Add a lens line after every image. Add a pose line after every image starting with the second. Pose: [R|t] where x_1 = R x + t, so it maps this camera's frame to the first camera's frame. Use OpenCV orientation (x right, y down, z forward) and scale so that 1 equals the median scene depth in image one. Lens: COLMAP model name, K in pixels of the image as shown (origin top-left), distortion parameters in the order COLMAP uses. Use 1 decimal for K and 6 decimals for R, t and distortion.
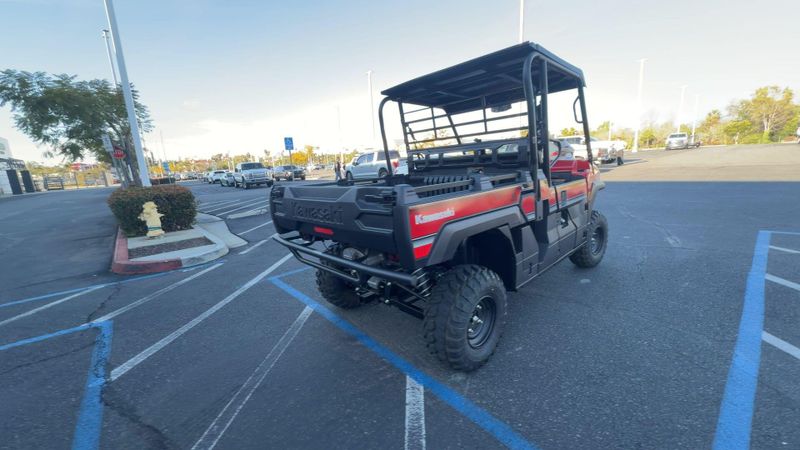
lens RADIAL K [[310.4, 0, 398.3], [0, 310.4, 223.0], [0, 0, 1]] dist [0.000330, -0.000739]
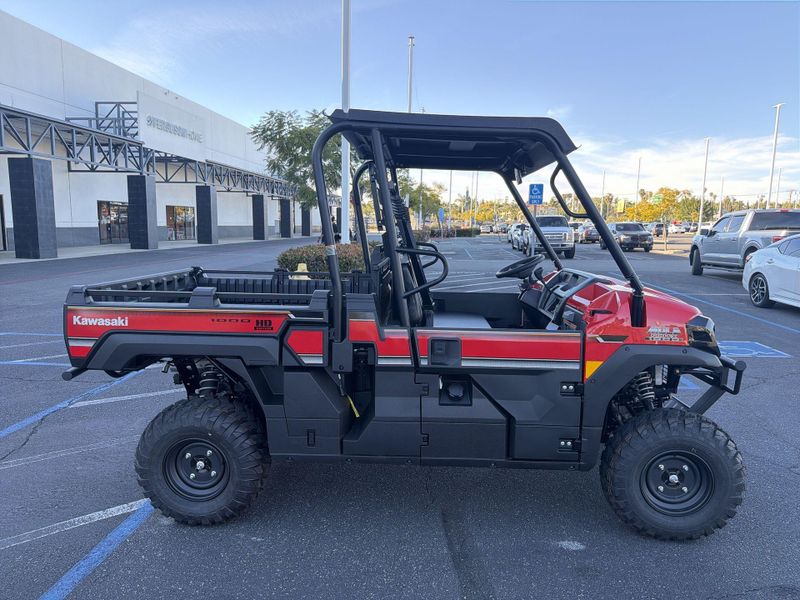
lens RADIAL K [[562.3, 0, 401.5], [0, 562.3, 303.2], [0, 0, 1]] dist [0.057716, -0.076115]
pose [[0.698149, 0.169418, -0.695618, 1.103412], [-0.192357, 0.980261, 0.045686, -0.187279], [0.689628, 0.101911, 0.716957, 0.190887]]
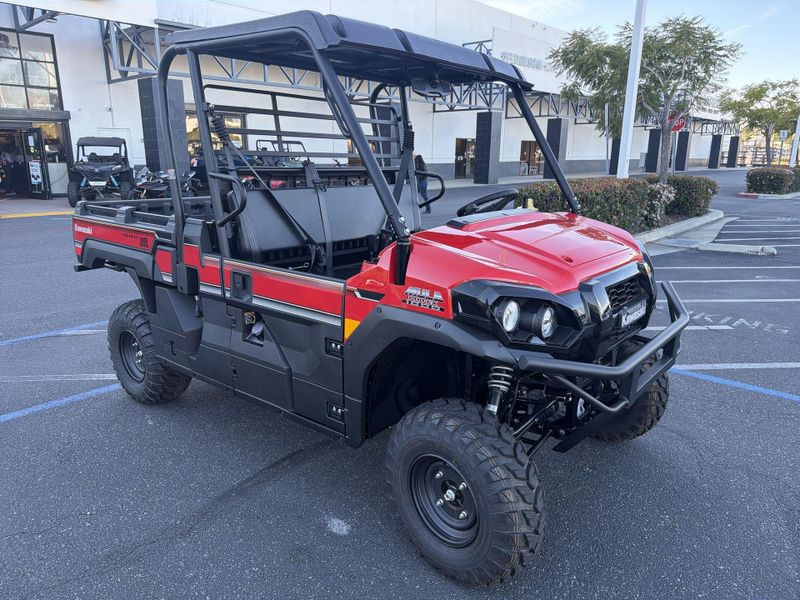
lens RADIAL K [[562.3, 0, 399.1], [0, 562.3, 302.9], [0, 0, 1]] dist [0.057716, -0.076115]
pose [[0.118651, 0.310024, -0.943296, 1.405989], [-0.200847, 0.937862, 0.282975, -0.361565], [0.972411, 0.155882, 0.173546, 1.034673]]
